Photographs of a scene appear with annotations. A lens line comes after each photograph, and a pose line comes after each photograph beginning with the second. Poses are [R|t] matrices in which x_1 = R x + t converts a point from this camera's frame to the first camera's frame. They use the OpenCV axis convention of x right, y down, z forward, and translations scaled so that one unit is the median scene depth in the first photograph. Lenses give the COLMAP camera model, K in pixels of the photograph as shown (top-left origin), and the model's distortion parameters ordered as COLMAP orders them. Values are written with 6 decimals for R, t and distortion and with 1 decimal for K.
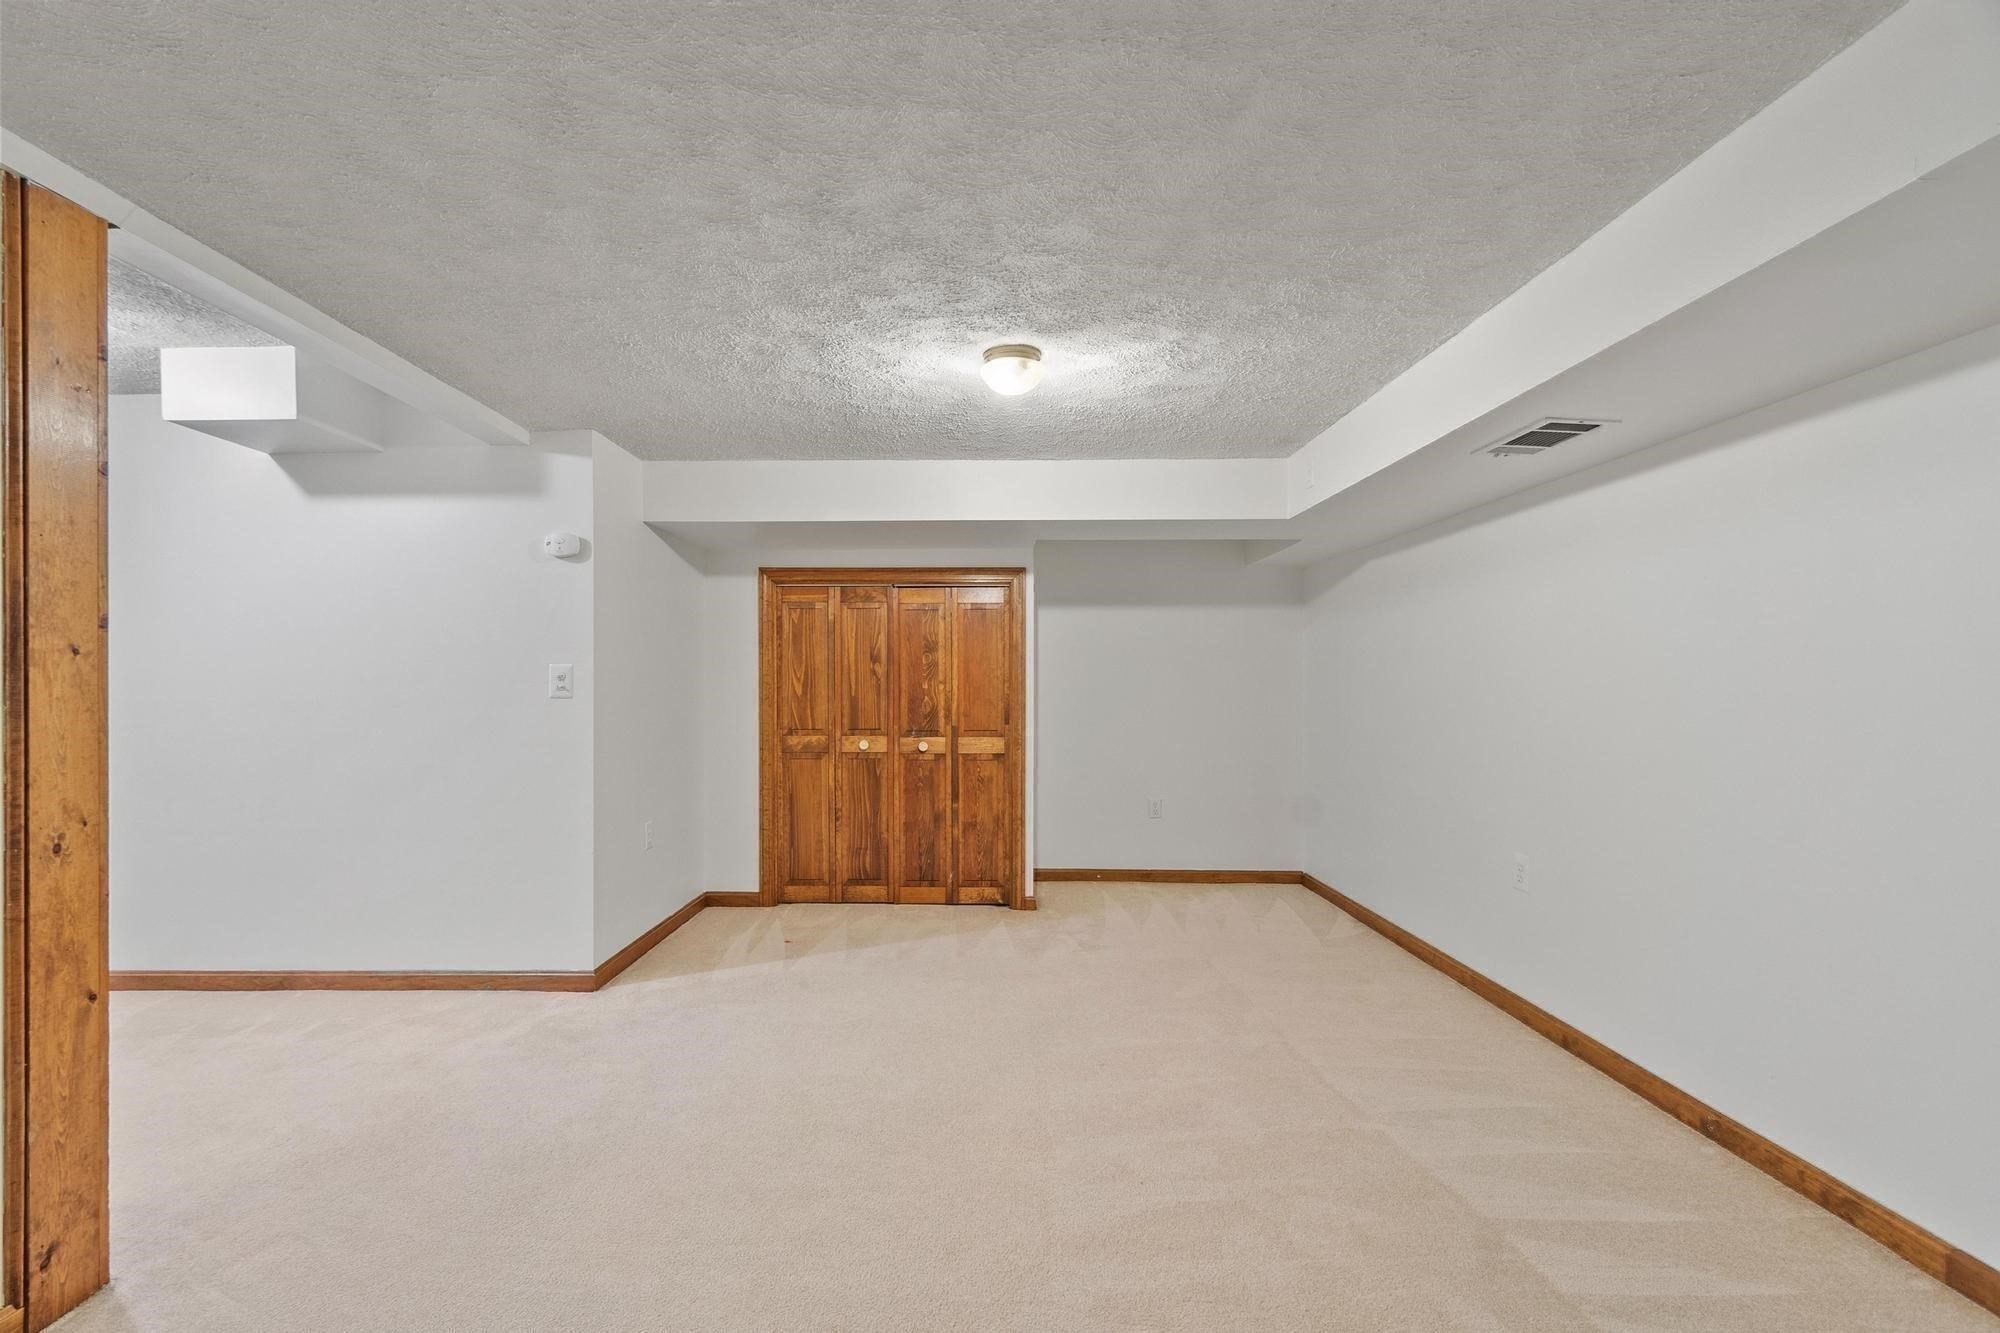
lens RADIAL K [[884.0, 0, 989.8], [0, 884.0, 682.4], [0, 0, 1]] dist [-0.000685, -0.000414]
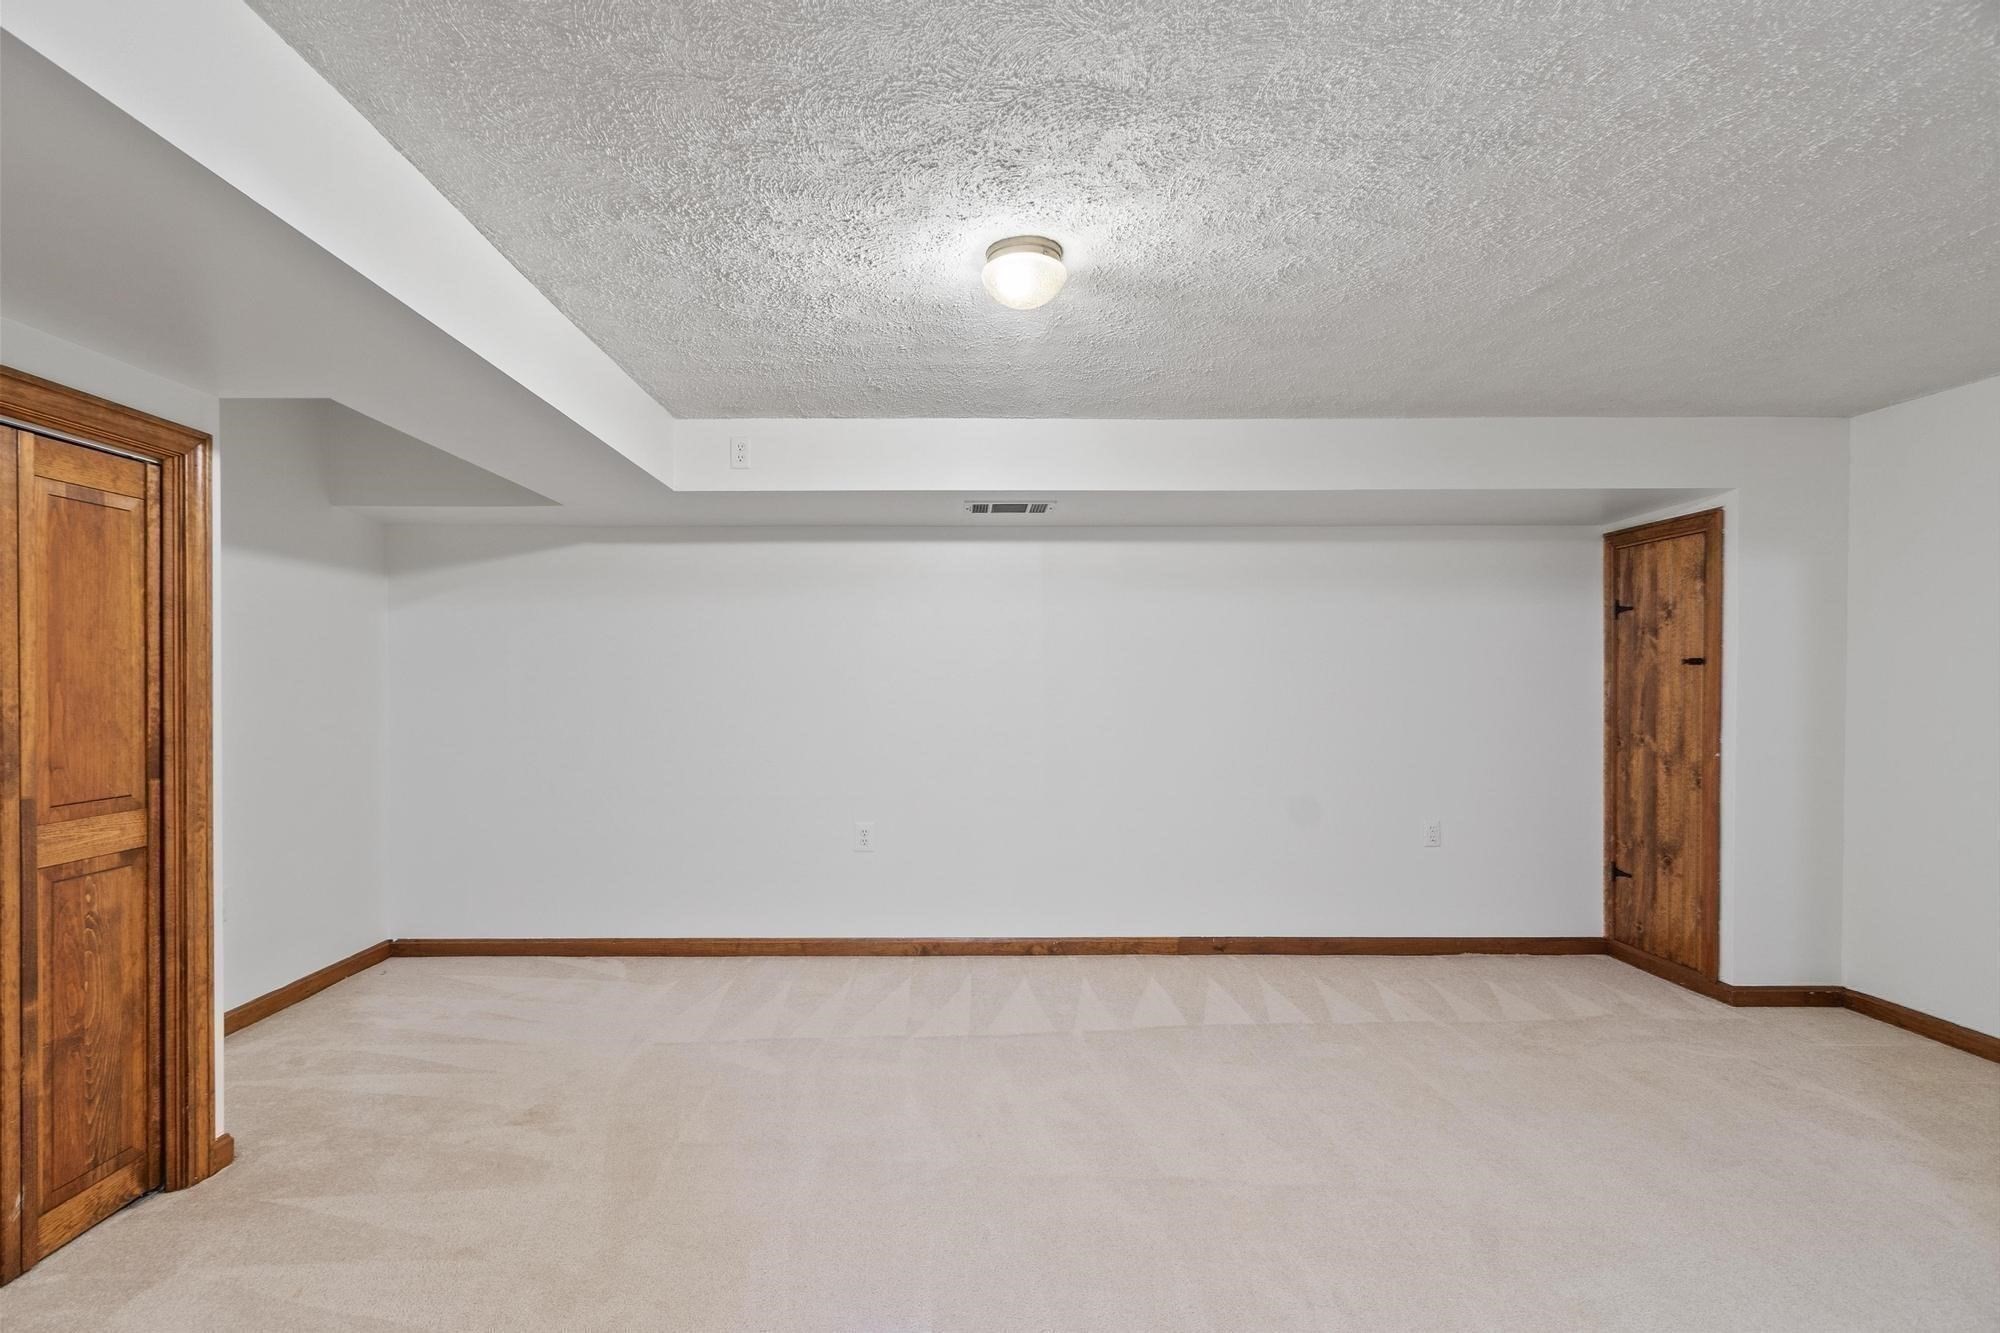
lens RADIAL K [[884.0, 0, 935.2], [0, 884.0, 673.7], [0, 0, 1]] dist [-0.000685, -0.000414]
pose [[-0.010986, 0.006312, 0.999920, -0.422804], [-0.001150, 0.999979, -0.006325, -0.002235], [-0.999939, -0.001219, -0.010978, 0.616203]]
